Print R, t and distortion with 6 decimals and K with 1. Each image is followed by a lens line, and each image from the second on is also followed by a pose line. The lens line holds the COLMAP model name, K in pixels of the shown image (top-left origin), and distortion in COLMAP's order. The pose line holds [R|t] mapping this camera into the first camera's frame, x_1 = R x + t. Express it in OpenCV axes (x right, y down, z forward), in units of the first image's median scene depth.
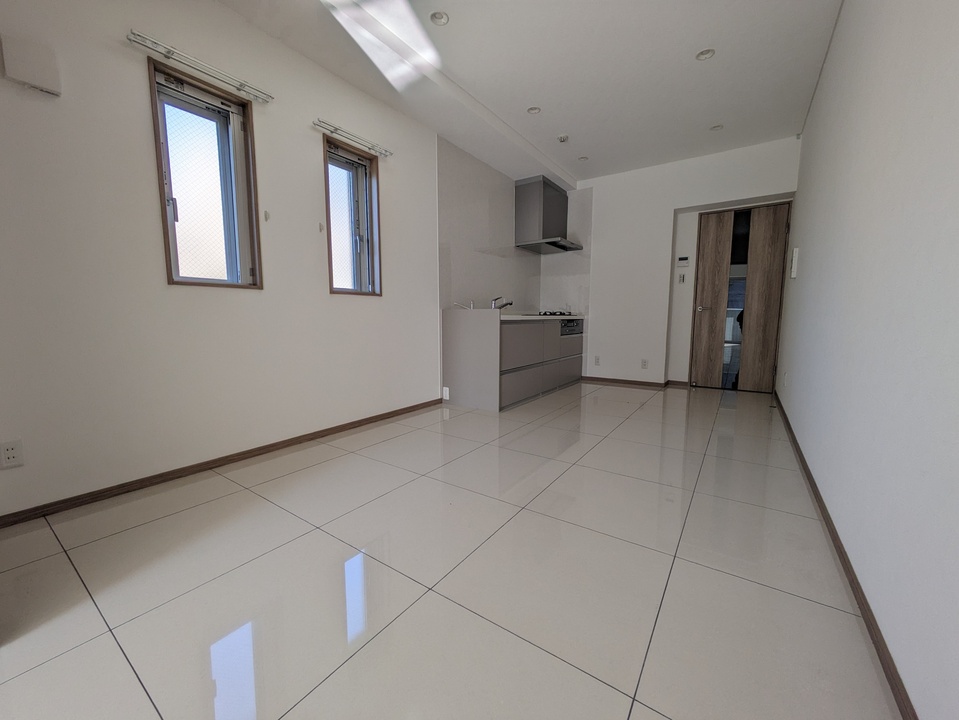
lens RADIAL K [[378.4, 0, 483.4], [0, 378.4, 359.6], [0, 0, 1]] dist [0.002120, 0.000806]
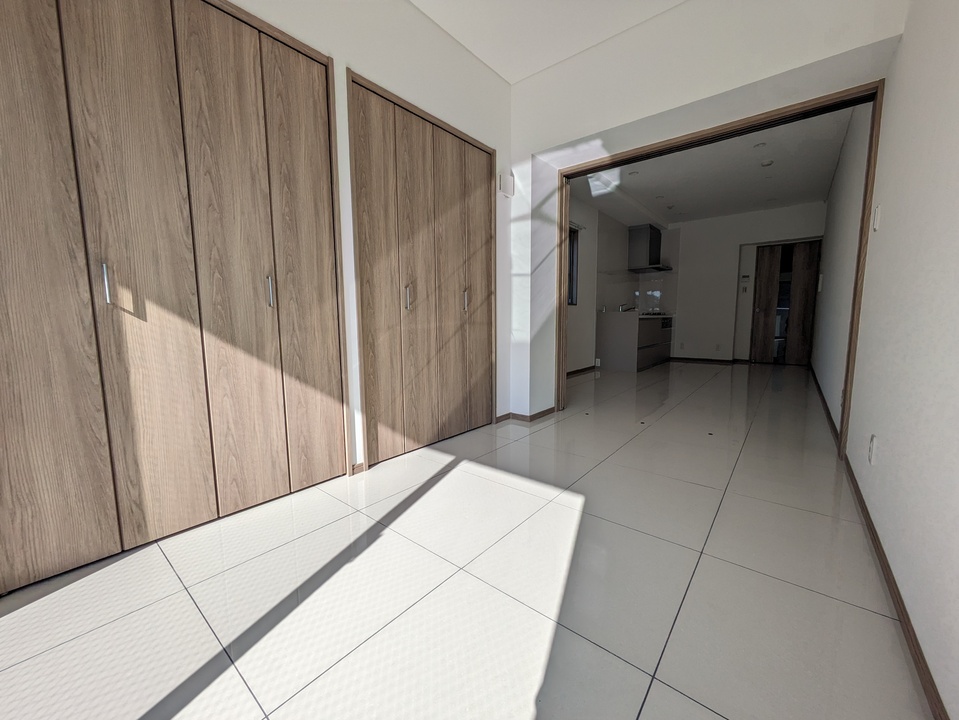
lens RADIAL K [[378.4, 0, 483.4], [0, 378.4, 359.6], [0, 0, 1]] dist [0.002120, 0.000806]
pose [[0.996658, 0.001796, -0.081669, -0.411324], [-0.002000, 0.999995, -0.002416, 0.072351], [0.081664, 0.002572, 0.996657, -0.617930]]
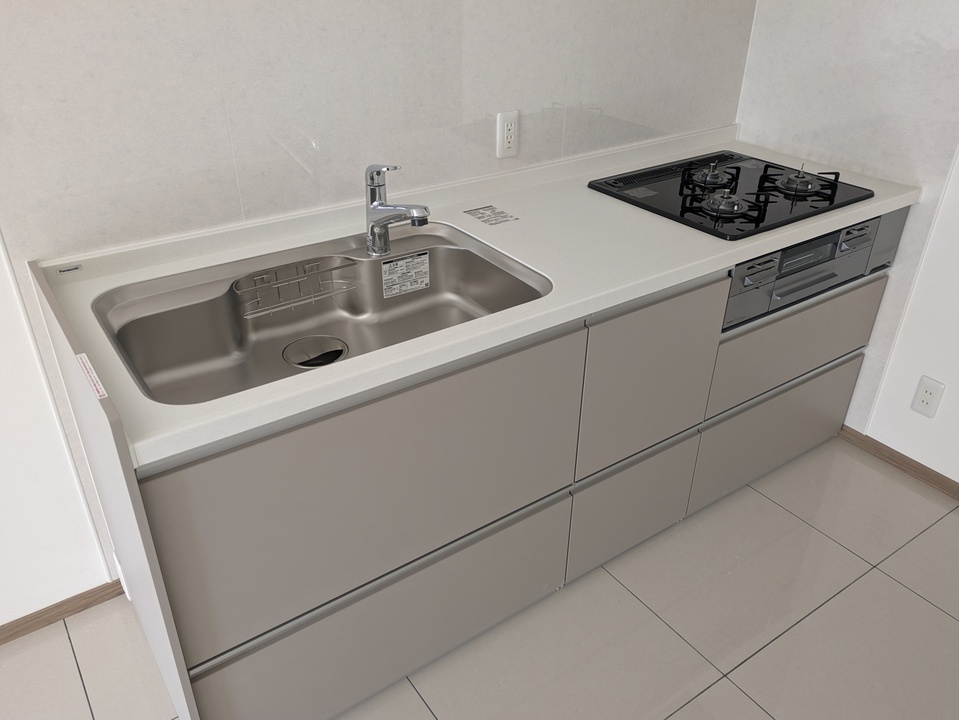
lens RADIAL K [[767.0, 0, 475.0], [0, 767.0, 361.5], [0, 0, 1]] dist [0.072355, -0.077056]
pose [[0.935820, 0.184103, -0.300580, 0.221749], [-0.047958, 0.911331, 0.408873, -0.234083], [0.349202, -0.368216, 0.861670, 0.613618]]
